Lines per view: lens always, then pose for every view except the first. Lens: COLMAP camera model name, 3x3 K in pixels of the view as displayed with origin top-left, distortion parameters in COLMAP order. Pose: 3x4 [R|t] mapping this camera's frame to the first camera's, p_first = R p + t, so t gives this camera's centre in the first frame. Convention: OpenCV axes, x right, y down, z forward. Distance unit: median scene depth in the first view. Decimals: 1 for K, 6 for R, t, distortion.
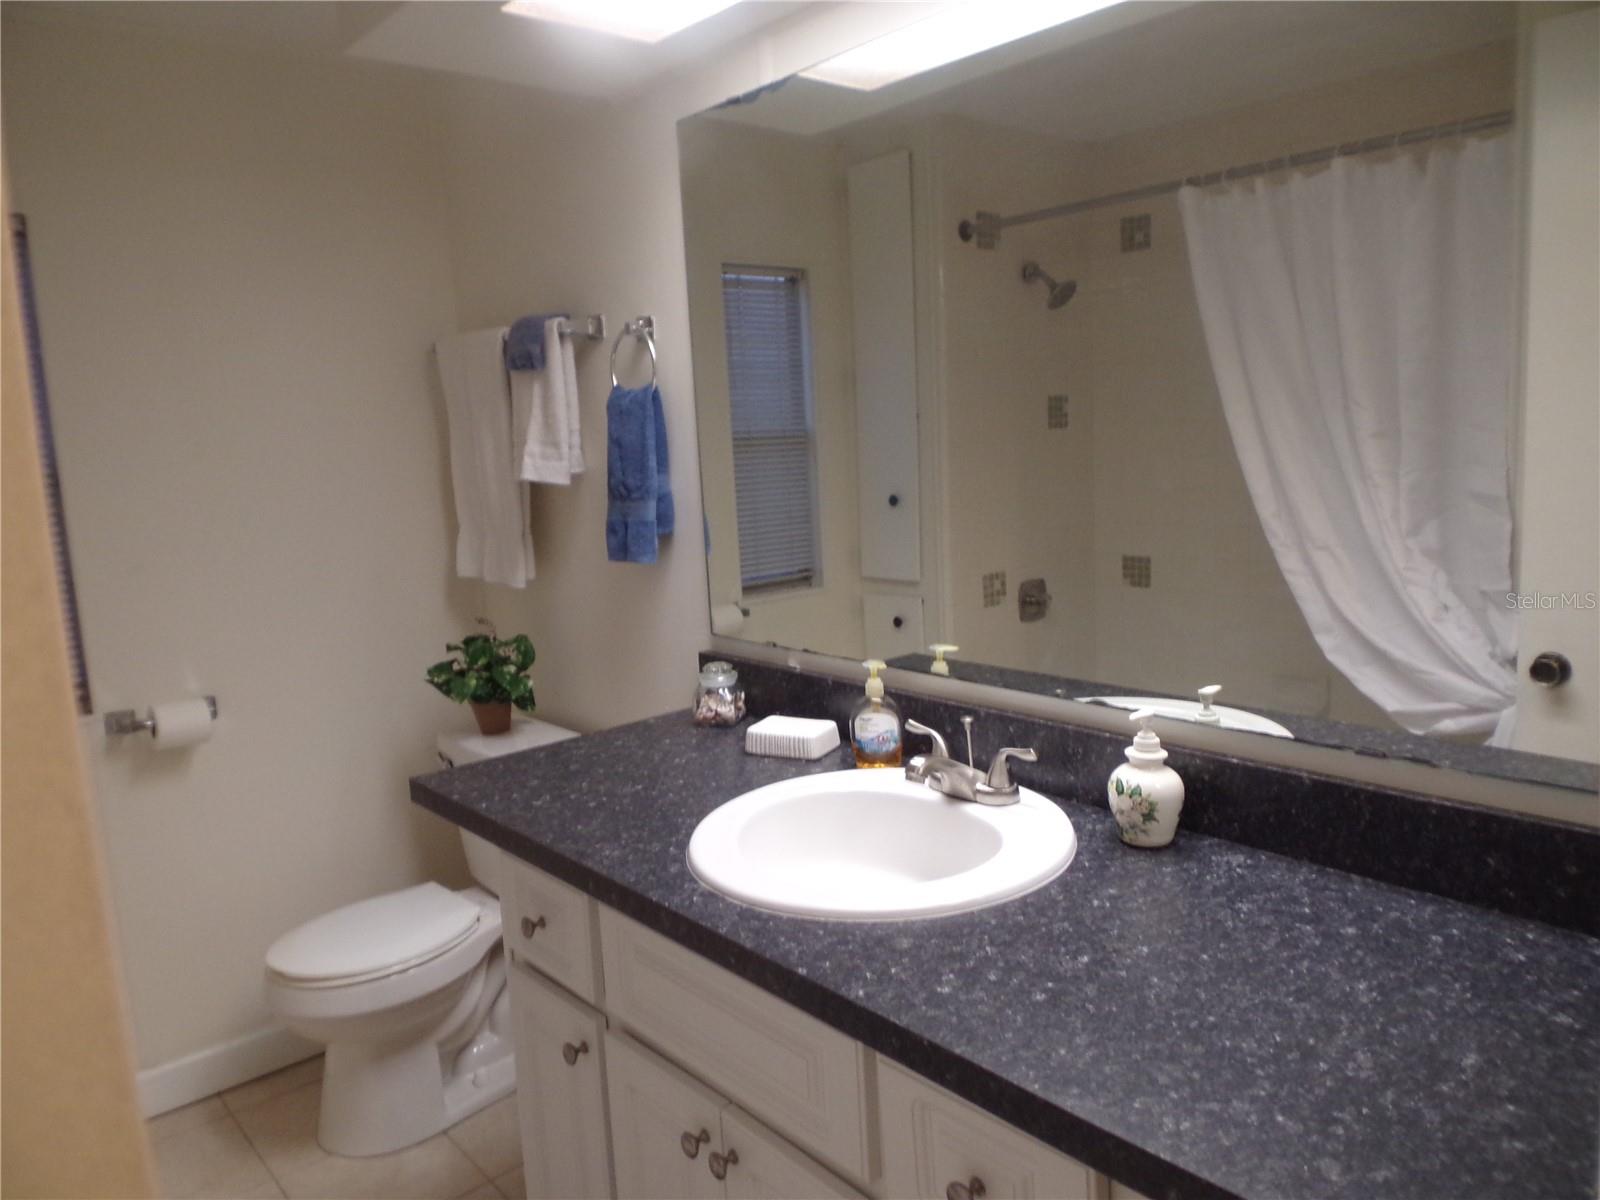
lens RADIAL K [[1138.4, 0, 821.7], [0, 1138.4, 595.7], [0, 0, 1]] dist [0.083289, -0.146595]
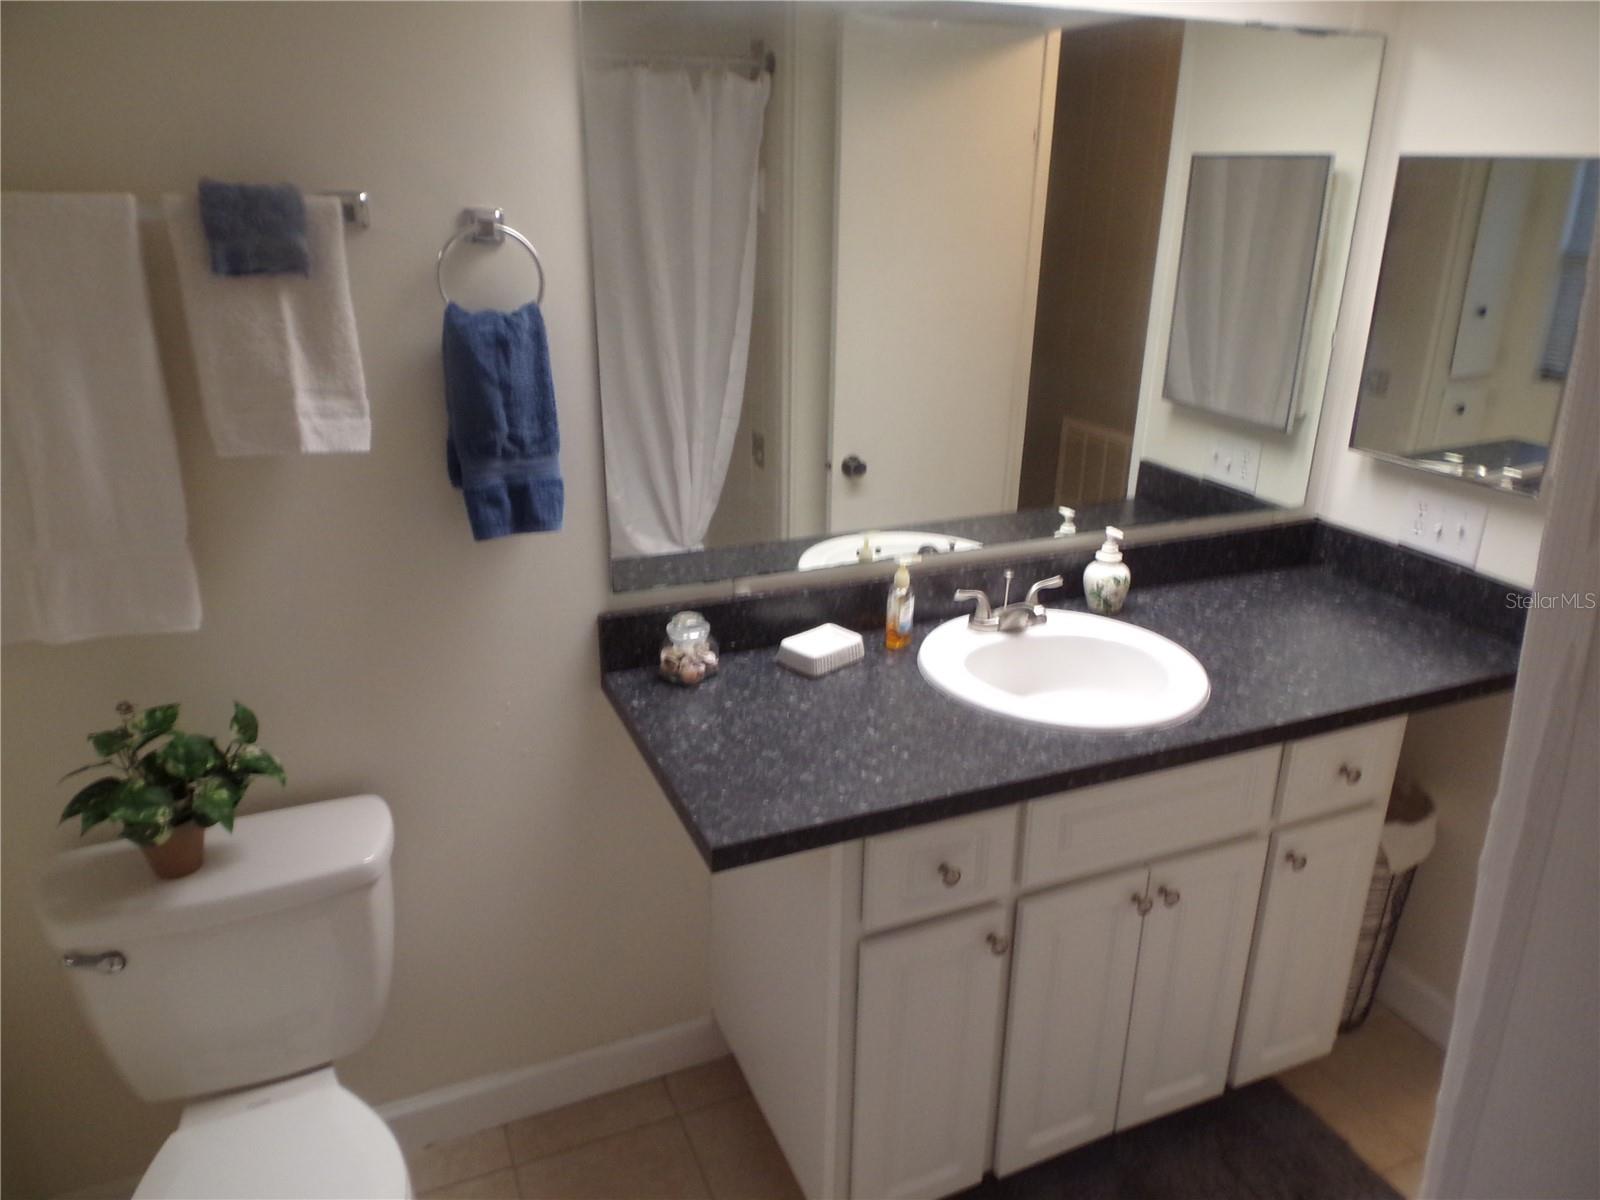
lens RADIAL K [[1132.9, 0, 822.3], [0, 1132.9, 606.1], [0, 0, 1]] dist [0.100290, -0.171579]
pose [[0.294129, -0.287604, 0.911467, -1.197500], [0.106614, 0.957572, 0.267748, -0.245047], [-0.949801, 0.018423, 0.312312, 0.799246]]
